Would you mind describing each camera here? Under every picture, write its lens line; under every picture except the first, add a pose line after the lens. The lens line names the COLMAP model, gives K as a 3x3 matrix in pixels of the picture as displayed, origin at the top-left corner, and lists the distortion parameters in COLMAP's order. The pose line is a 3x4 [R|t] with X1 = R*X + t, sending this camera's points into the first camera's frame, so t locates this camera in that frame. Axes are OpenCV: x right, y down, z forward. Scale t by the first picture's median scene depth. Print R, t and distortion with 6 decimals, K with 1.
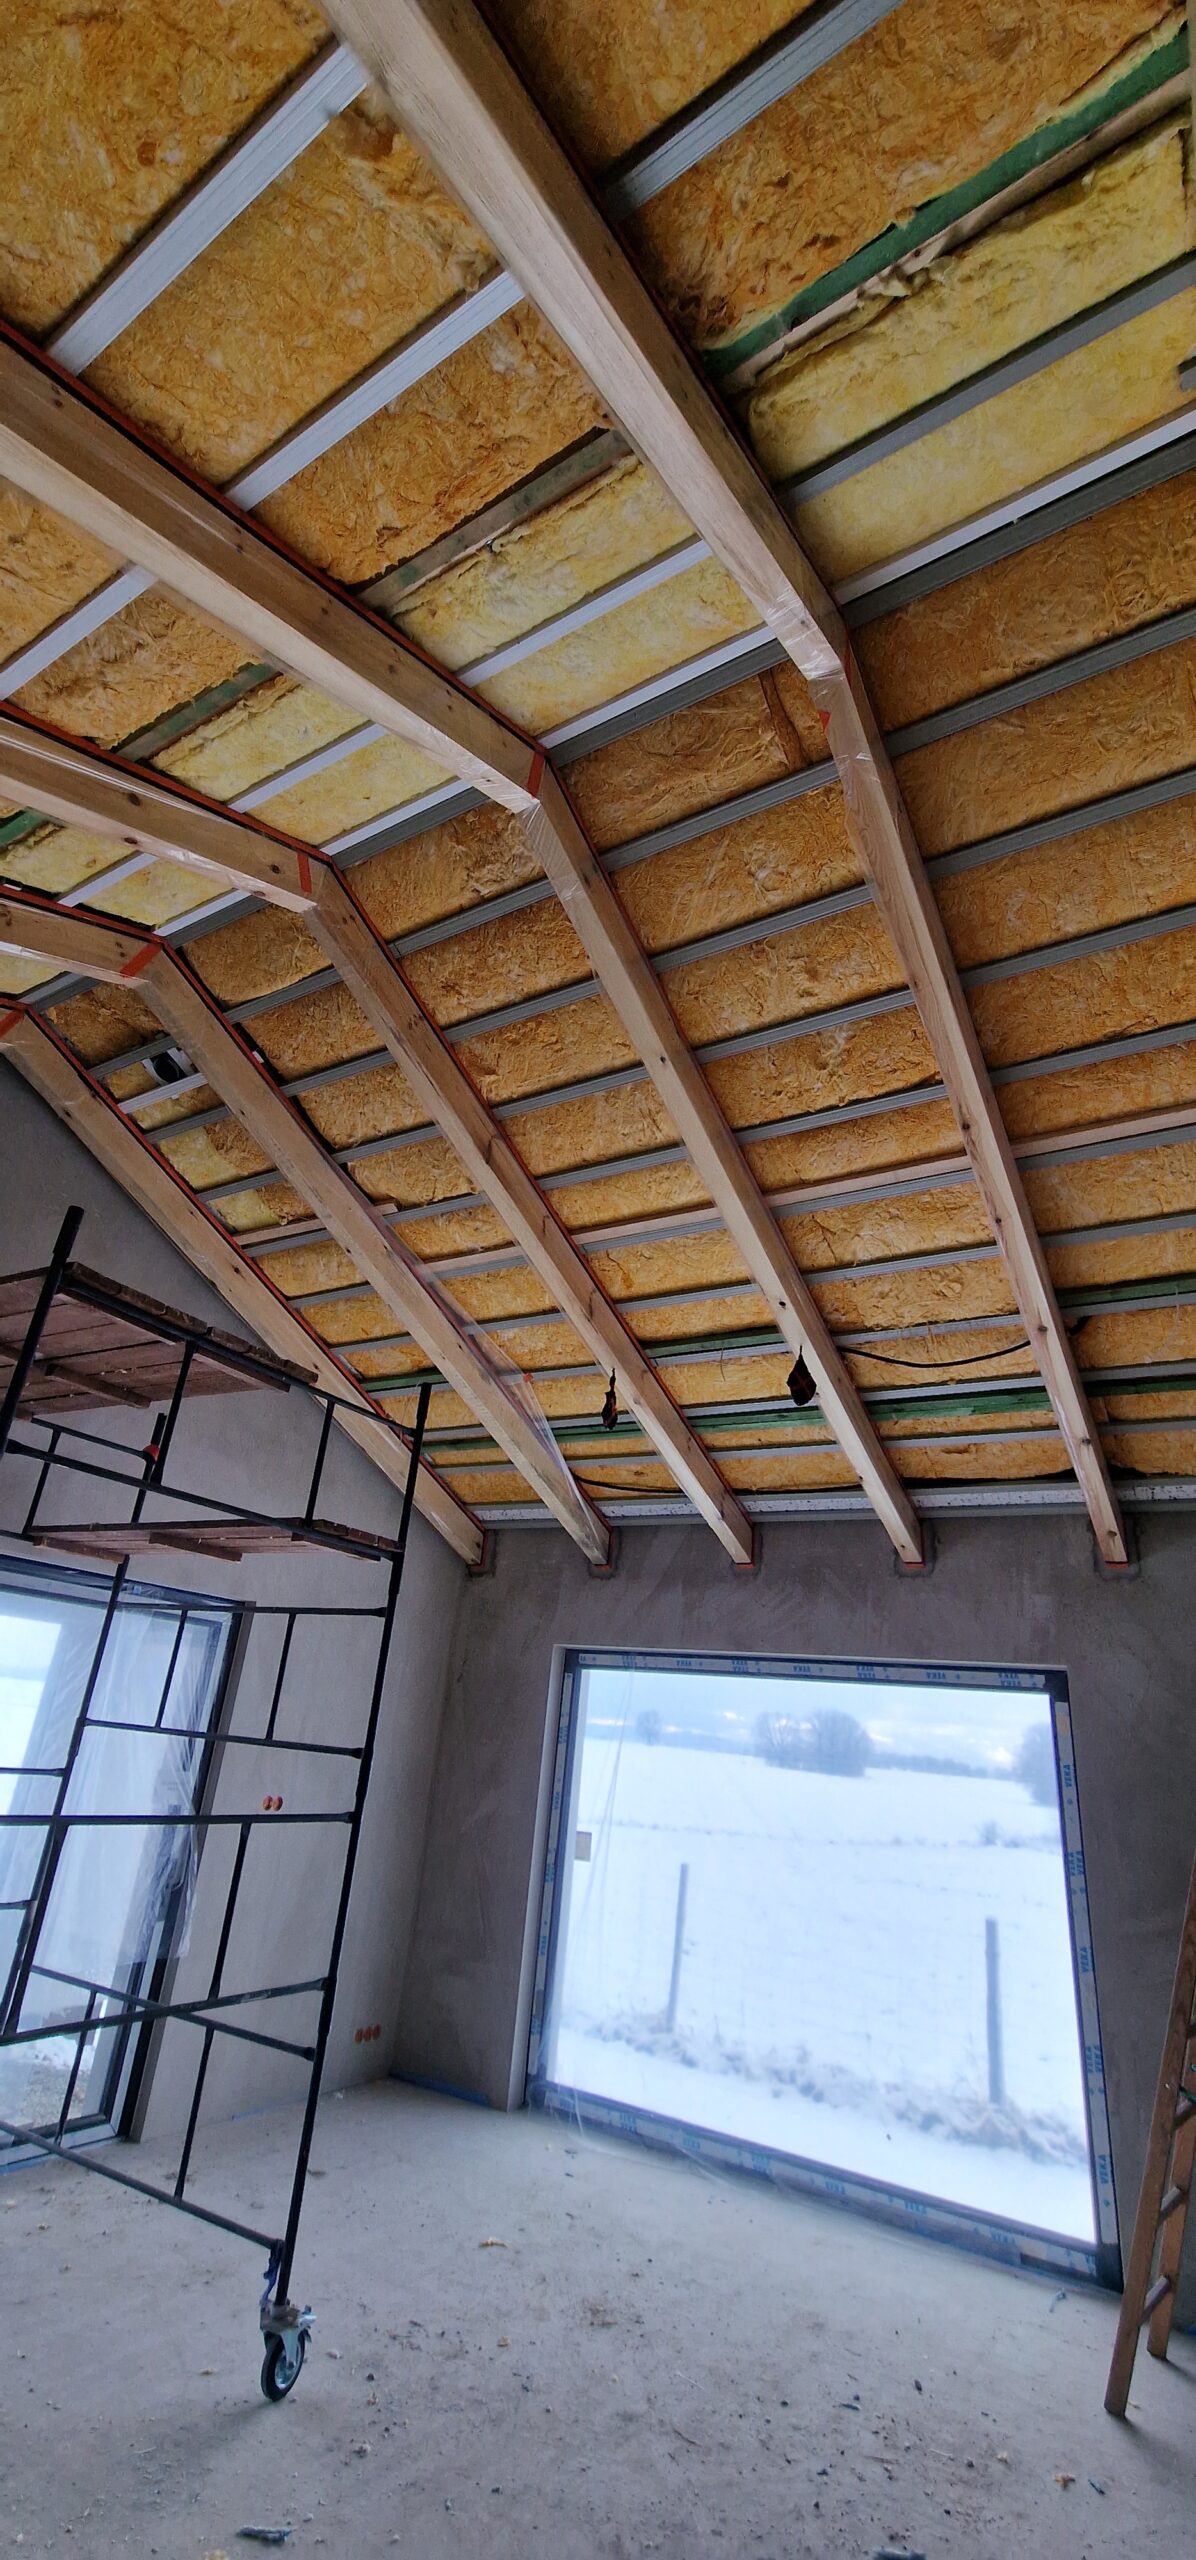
lens RADIAL K [[1047.2, 0, 593.6], [0, 1047.2, 1258.6], [0, 0, 1]] dist [0.002070, -0.003341]
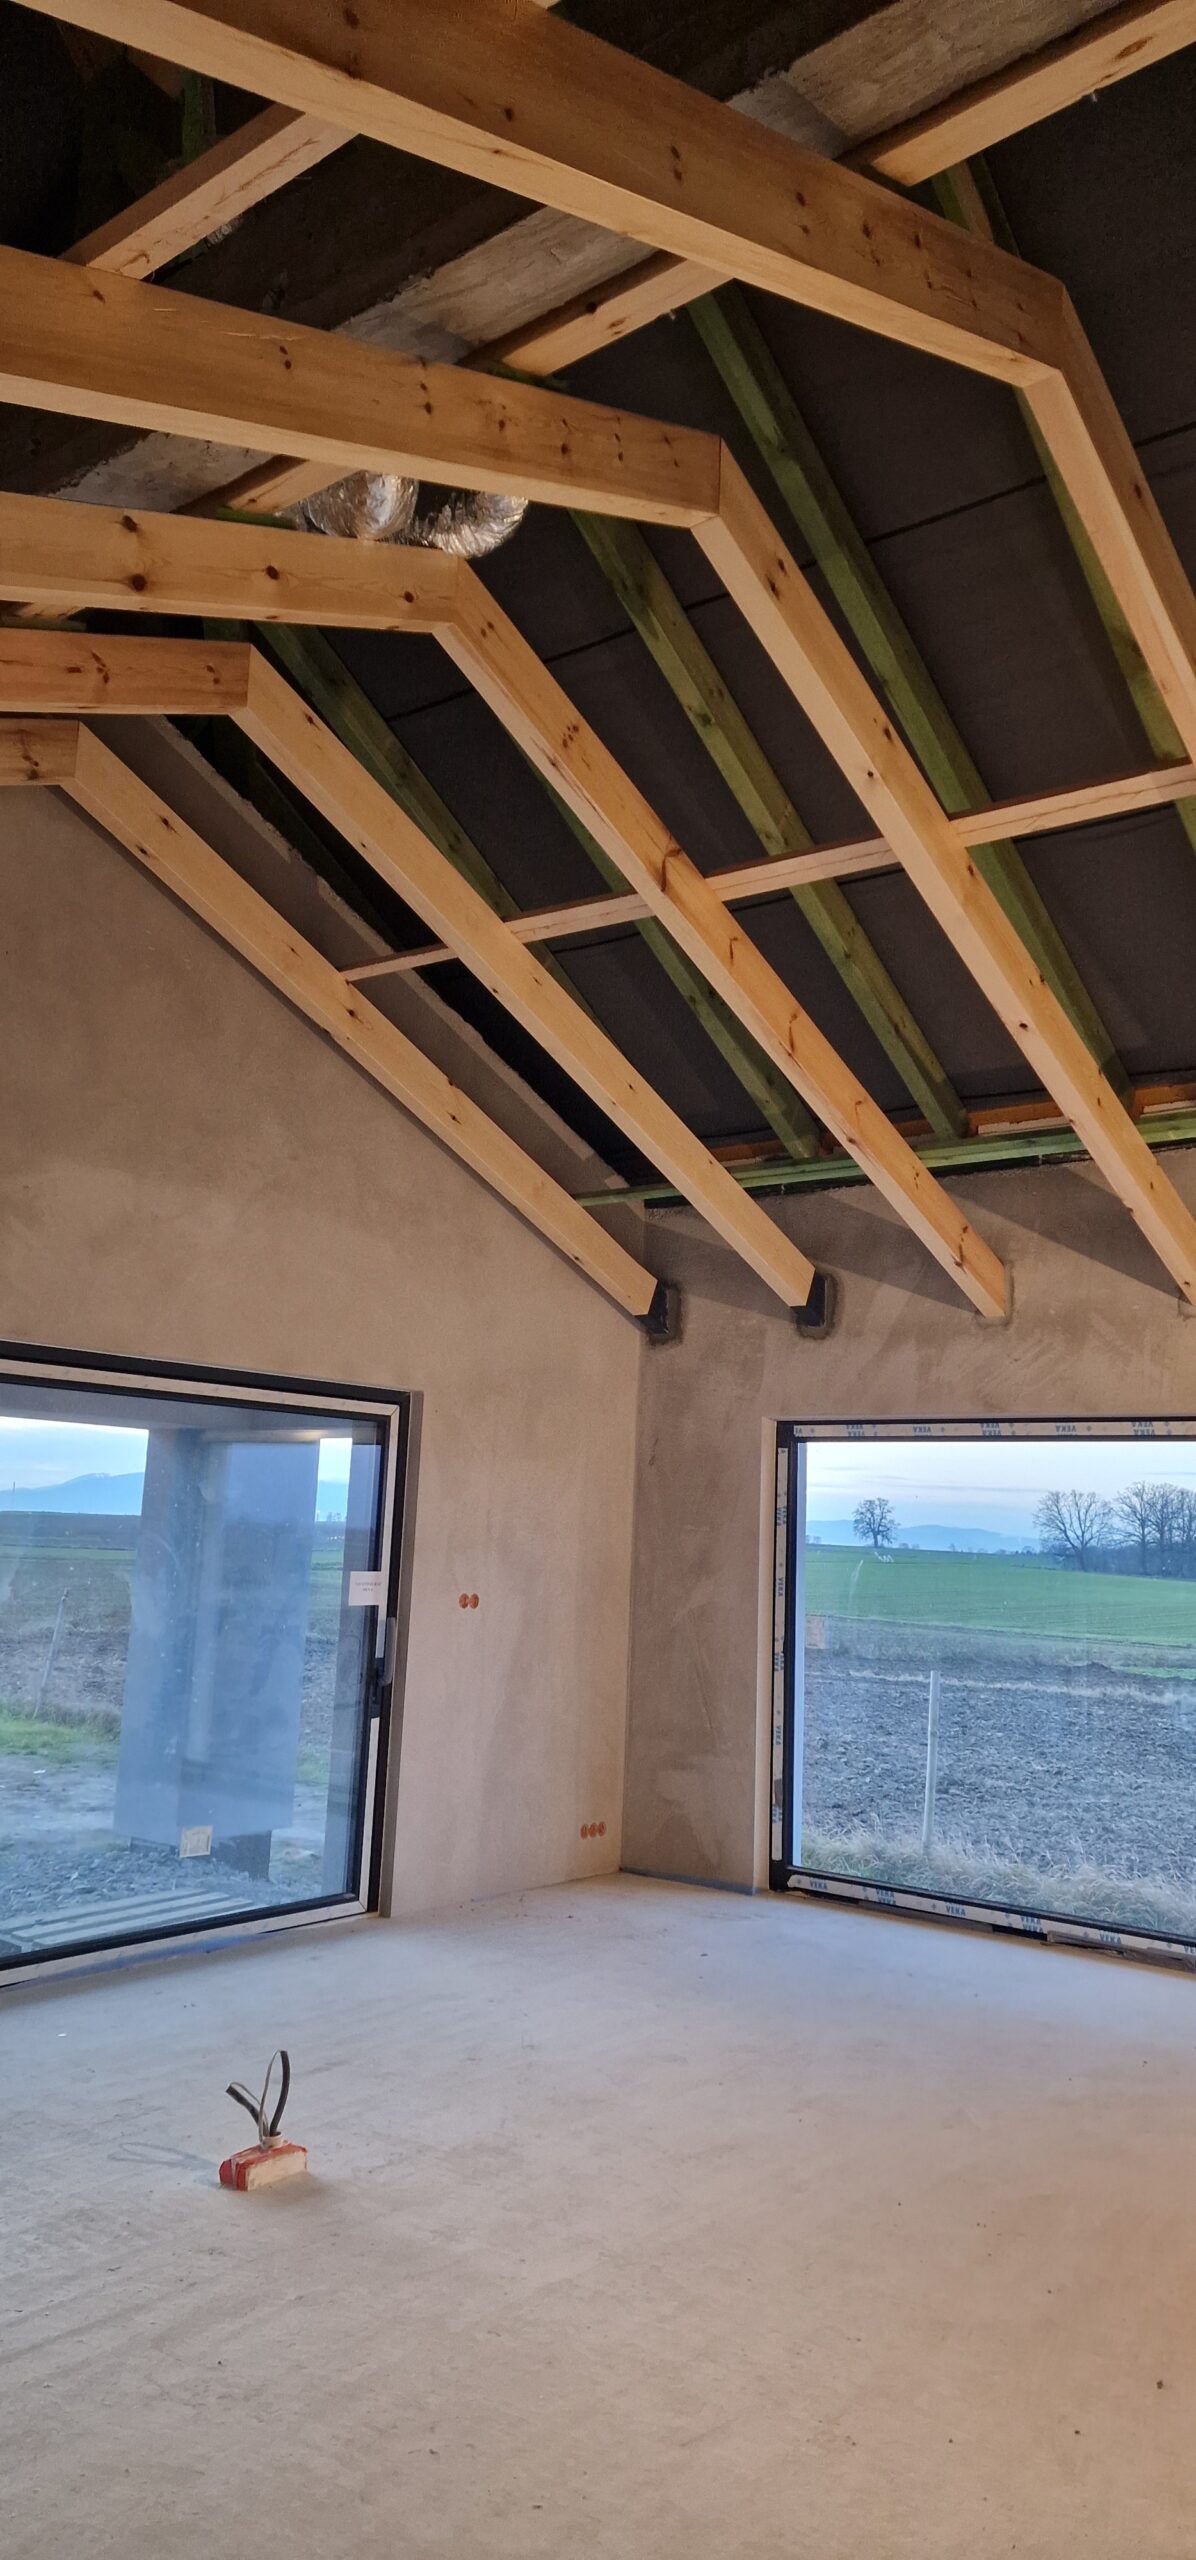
lens RADIAL K [[1694.3, 0, 614.2], [0, 1694.3, 1276.1], [0, 0, 1]] dist [0.095573, -0.087753]
pose [[0.993490, -0.066354, -0.092595, -0.027966], [0.088808, 0.960216, 0.264760, -0.128702], [0.071343, -0.271260, 0.959858, -0.327146]]
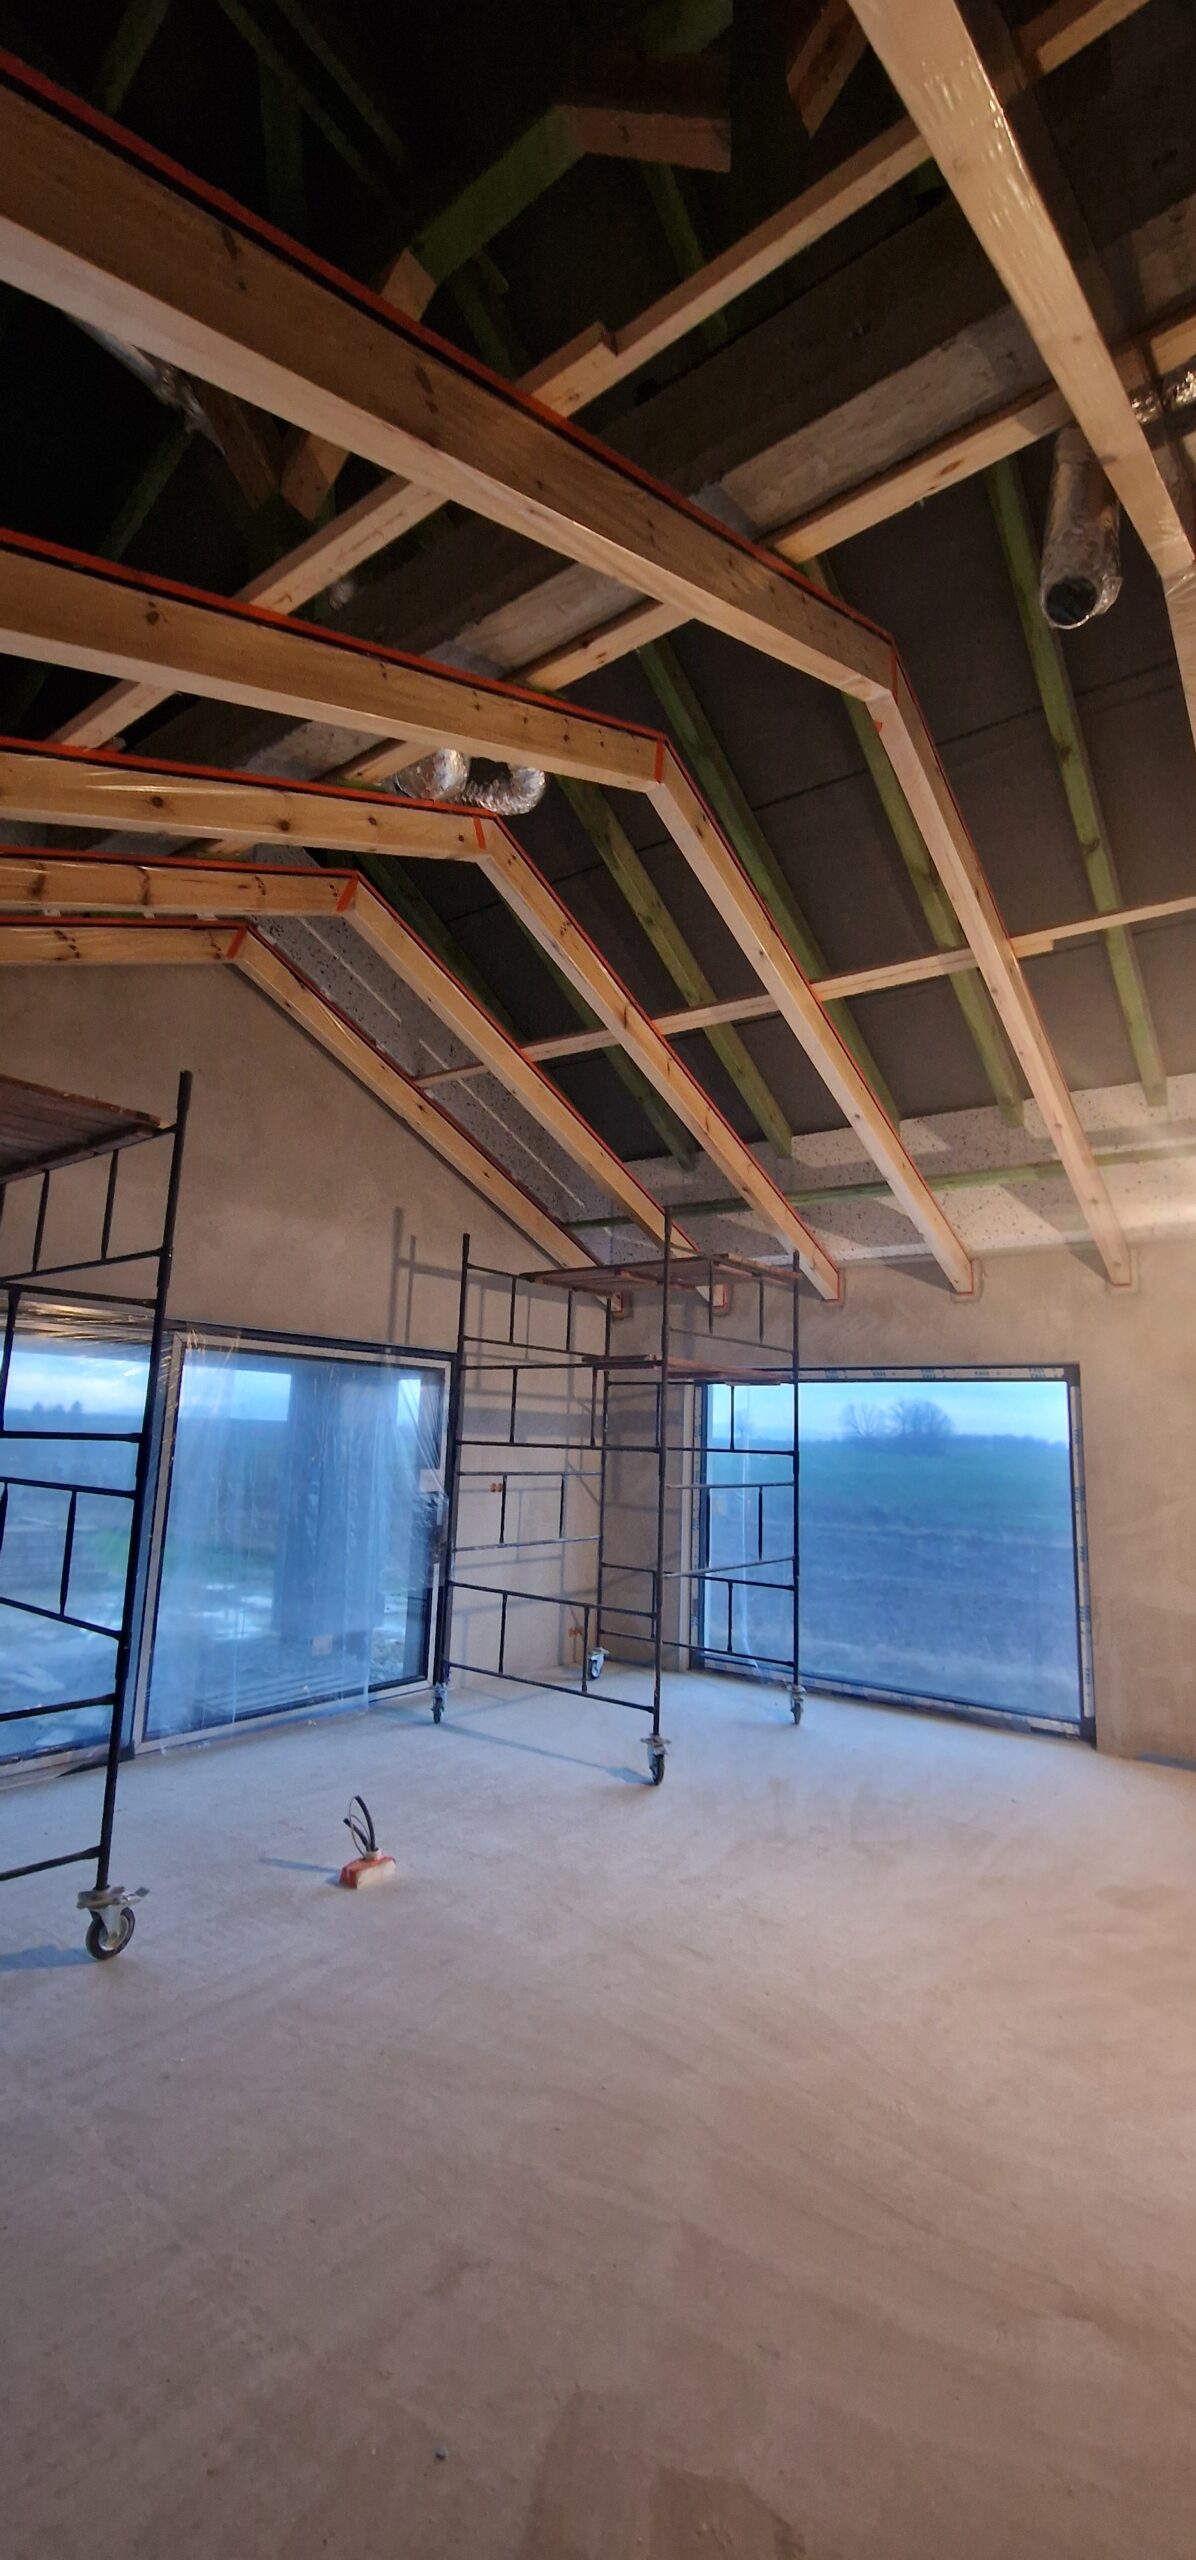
lens RADIAL K [[1047.2, 0, 595.0], [0, 1047.2, 1258.9], [0, 0, 1]] dist [0.002070, -0.003341]
pose [[0.994577, -0.069626, -0.077256, -0.046727], [0.087177, 0.963210, 0.254219, -0.120093], [0.056714, -0.259575, 0.964056, -0.266139]]
